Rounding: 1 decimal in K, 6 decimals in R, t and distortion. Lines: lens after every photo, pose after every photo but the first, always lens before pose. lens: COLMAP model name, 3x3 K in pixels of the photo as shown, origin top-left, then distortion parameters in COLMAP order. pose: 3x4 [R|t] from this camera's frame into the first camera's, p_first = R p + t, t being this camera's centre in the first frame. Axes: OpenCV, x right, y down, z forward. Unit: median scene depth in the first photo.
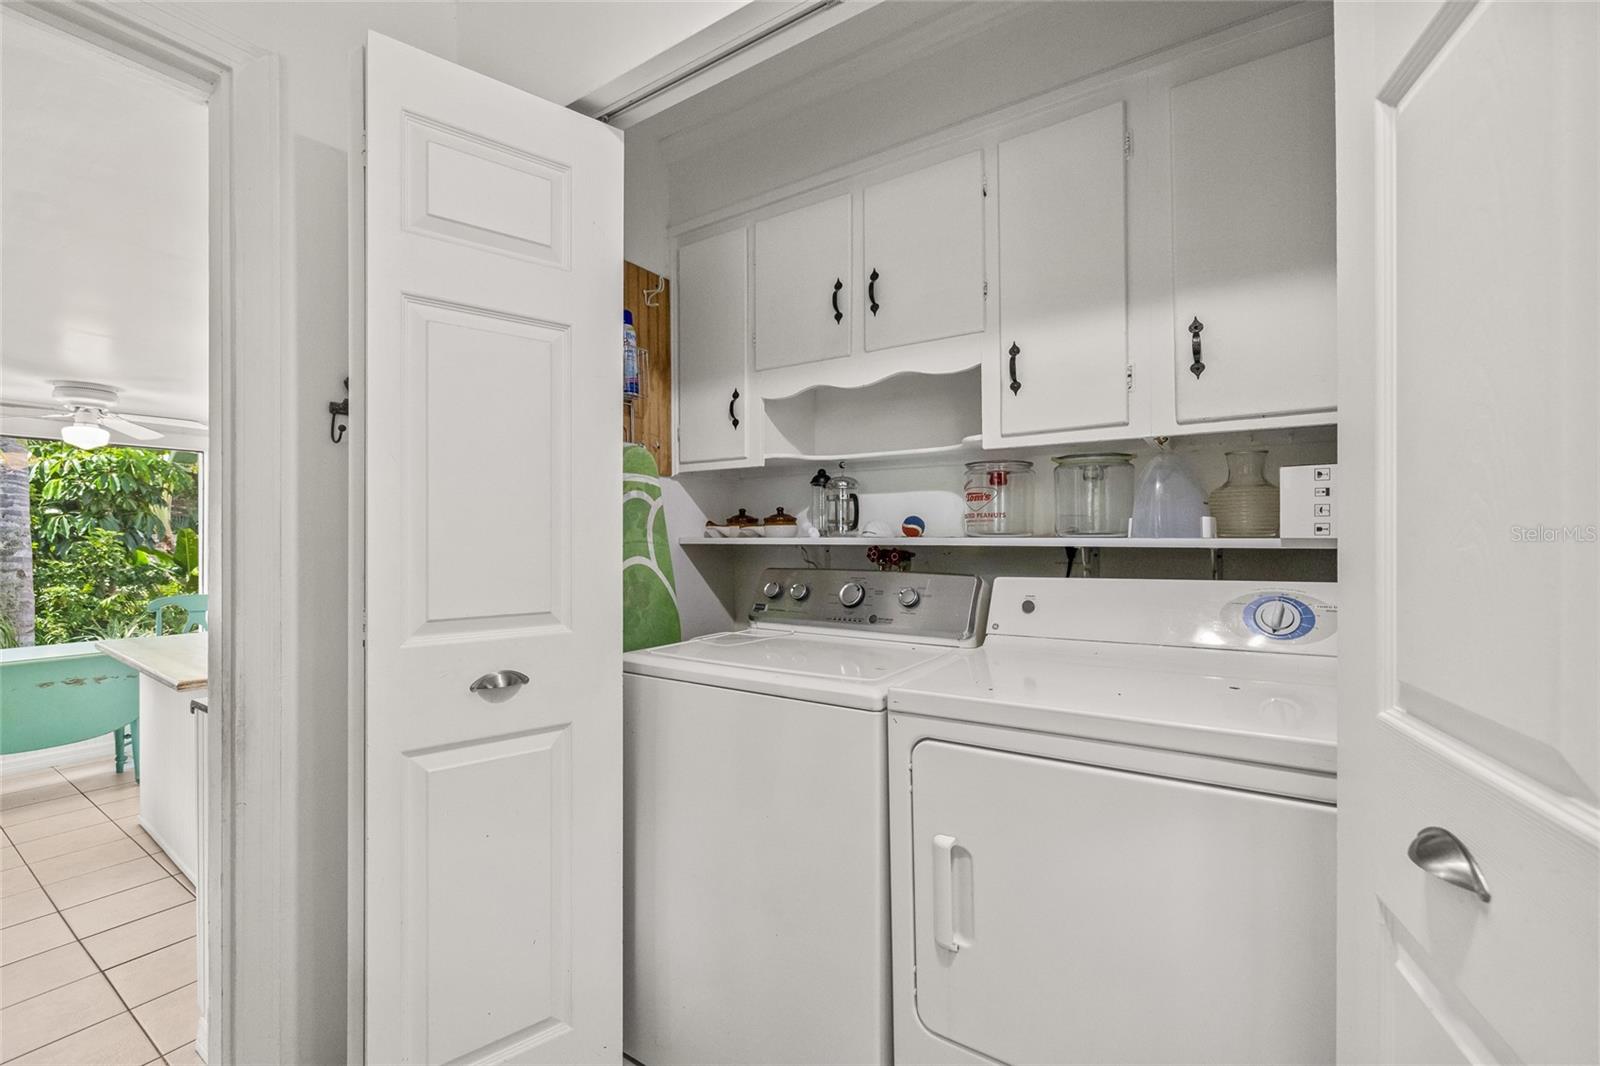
lens RADIAL K [[668.2, 0, 794.9], [0, 668.2, 533.3], [0, 0, 1]] dist [0.001005, -0.000671]
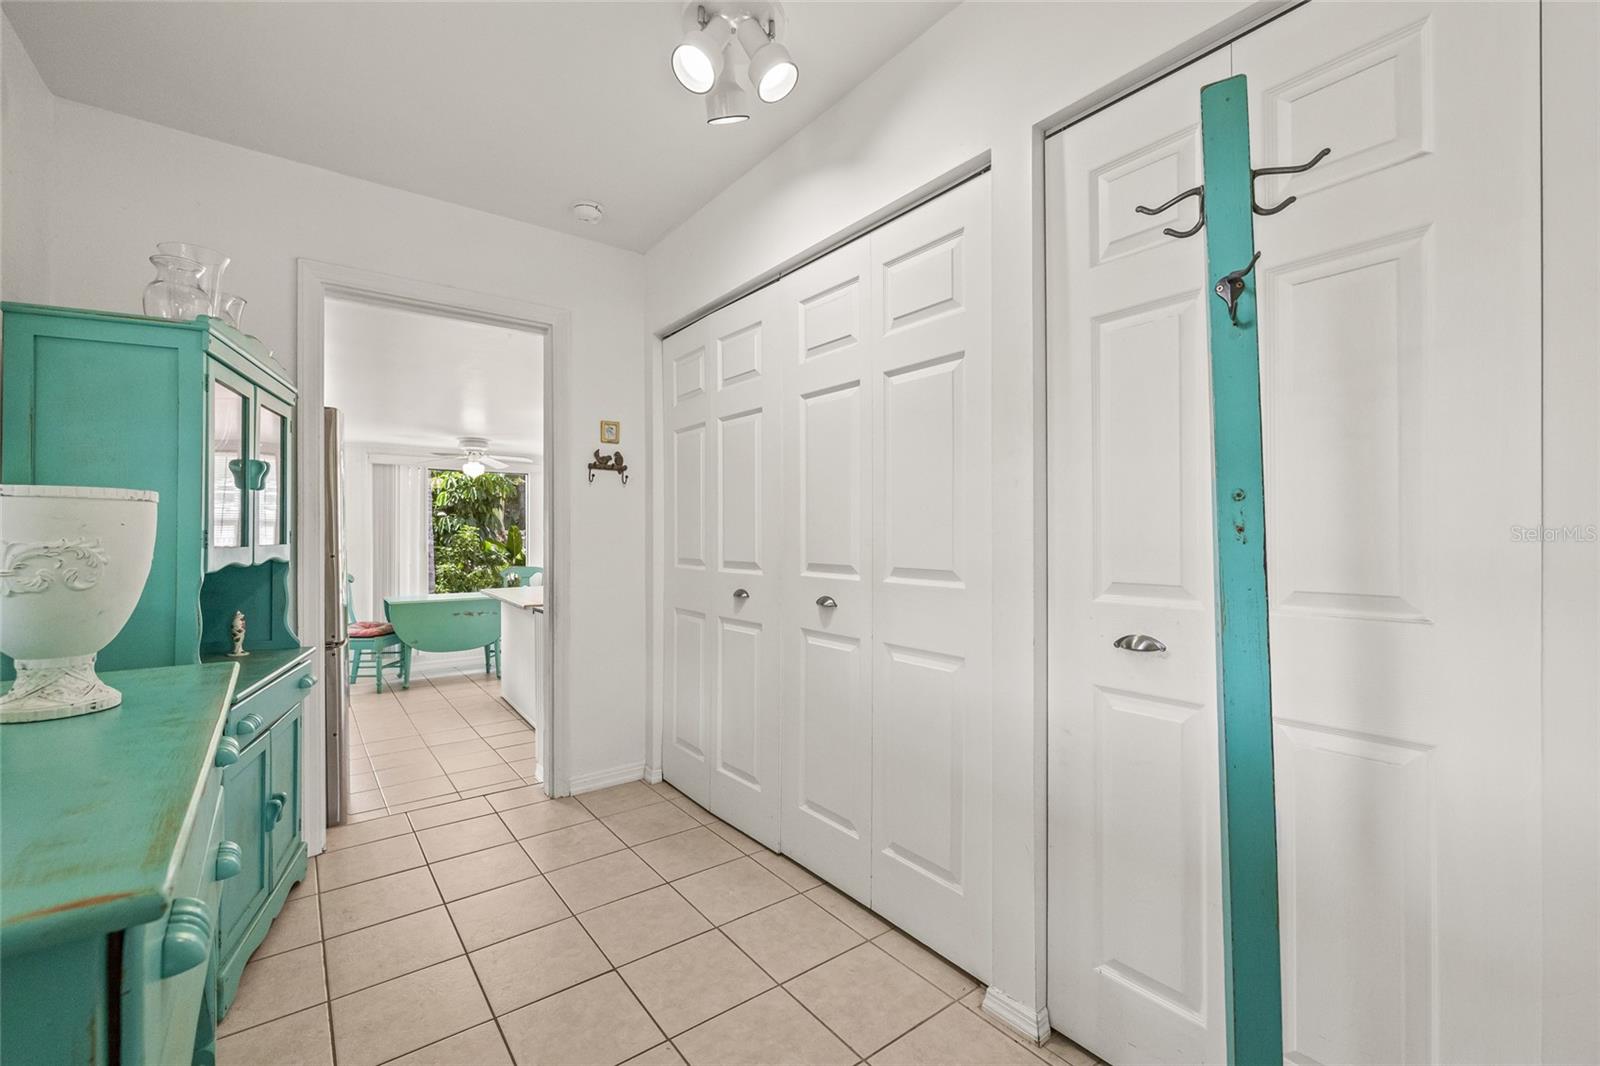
lens RADIAL K [[668.2, 0, 794.9], [0, 668.2, 533.3], [0, 0, 1]] dist [0.001005, -0.000671]
pose [[0.945467, 0.001618, -0.325713, 0.113061], [-0.000326, 0.999992, 0.004020, 0.004265], [0.325717, -0.003694, 0.945460, -0.146880]]
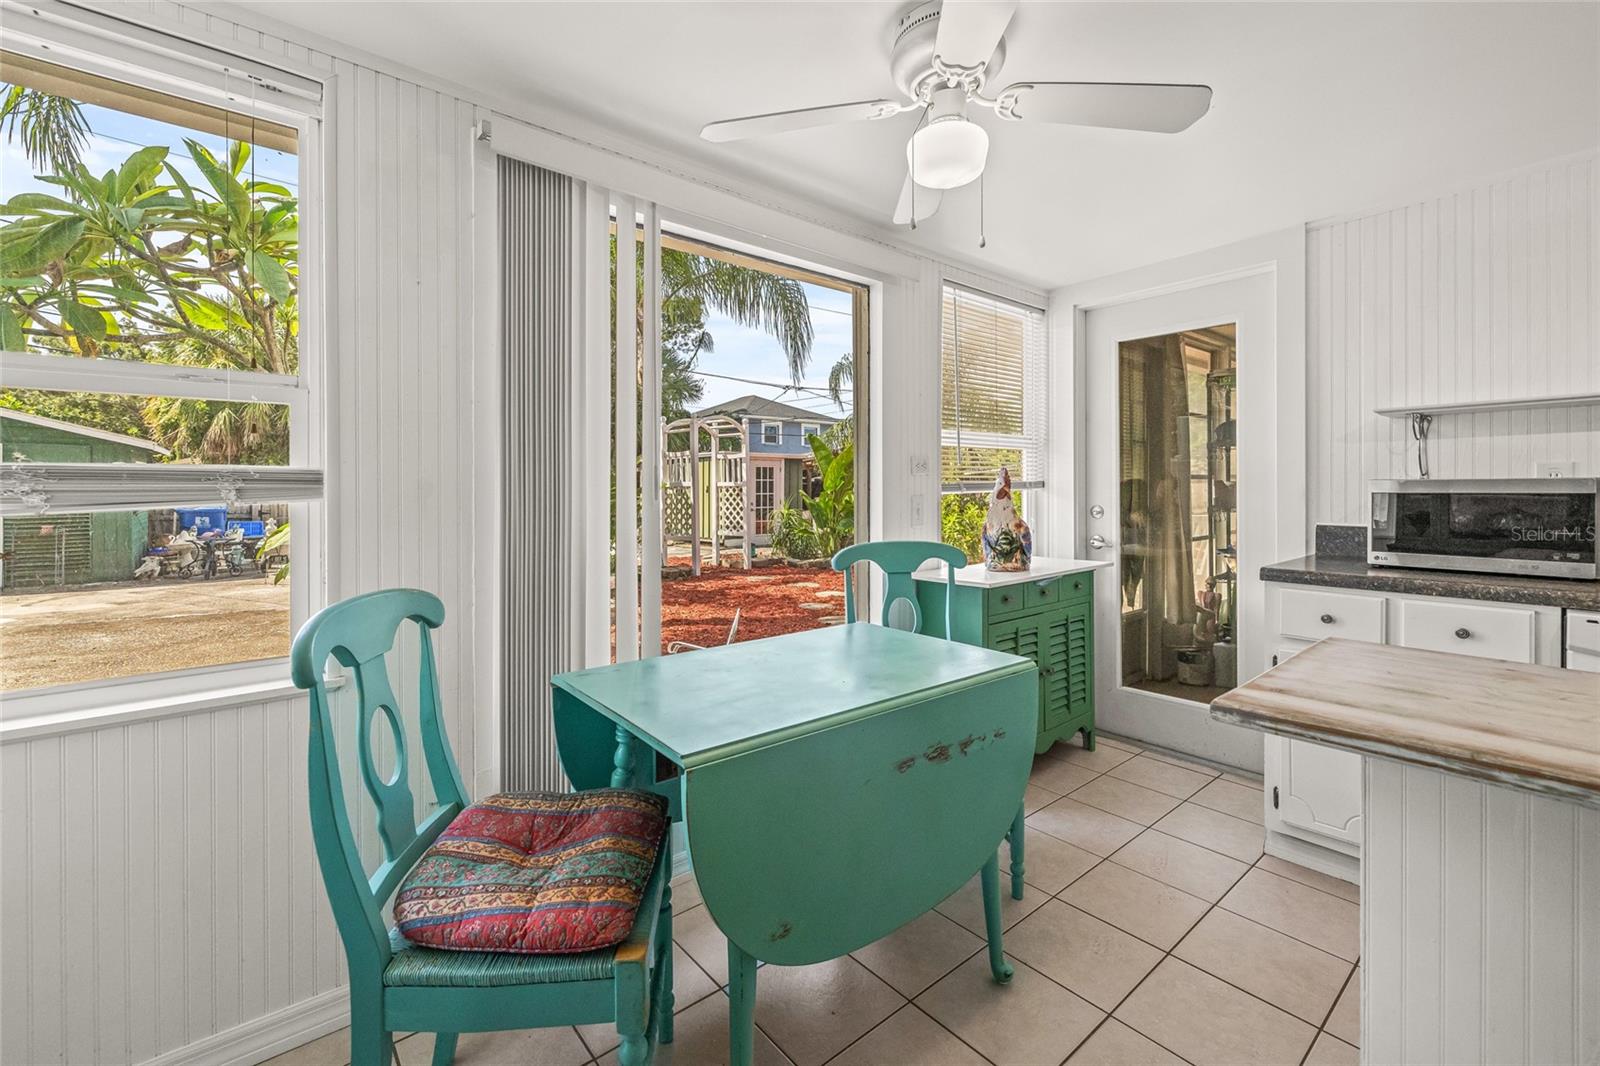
lens RADIAL K [[682.4, 0, 804.4], [0, 682.4, 484.5], [0, 0, 1]] dist [-0.000426, 0.000098]
pose [[0.961157, -0.002101, -0.275994, -0.459751], [0.002890, 0.999993, 0.002452, 0.024932], [0.275987, -0.003154, 0.961156, 0.255266]]
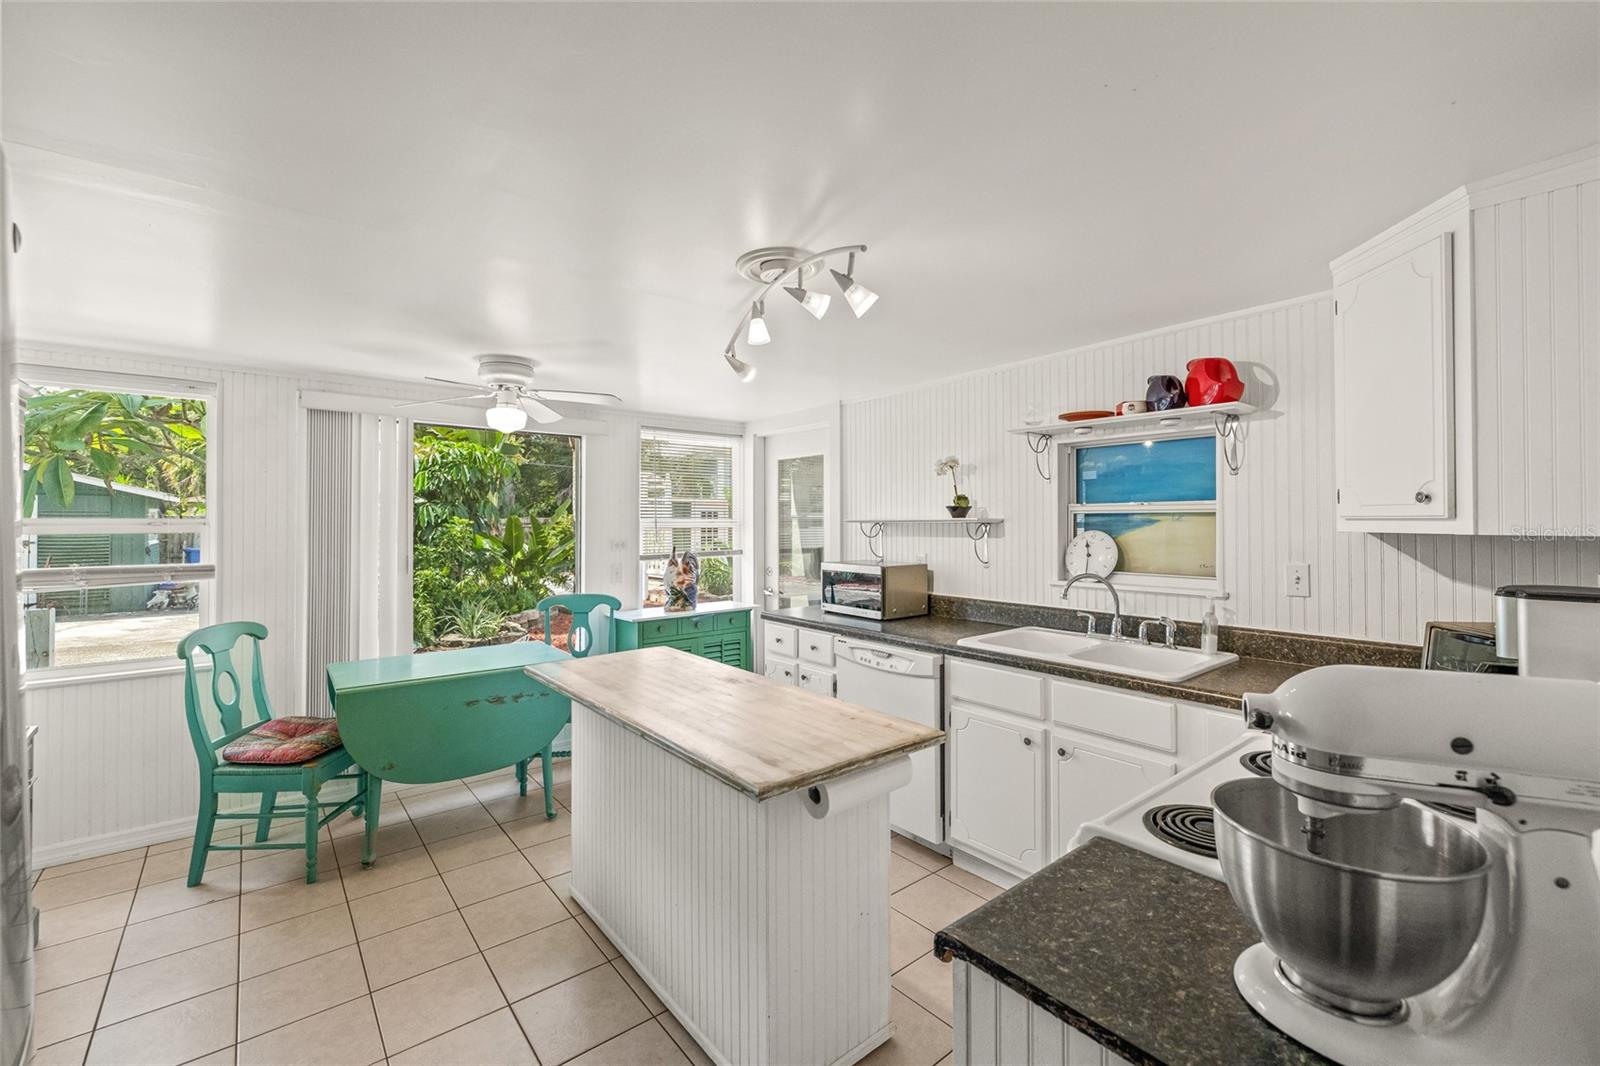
lens RADIAL K [[672.0, 0, 797.0], [0, 672.0, 510.9], [0, 0, 1]] dist [0.002828, 0.000220]
pose [[0.957053, -0.001660, -0.289908, -0.197971], [-0.000404, 0.999975, -0.007061, -0.008181], [0.289913, 0.006875, 0.957028, 0.120562]]
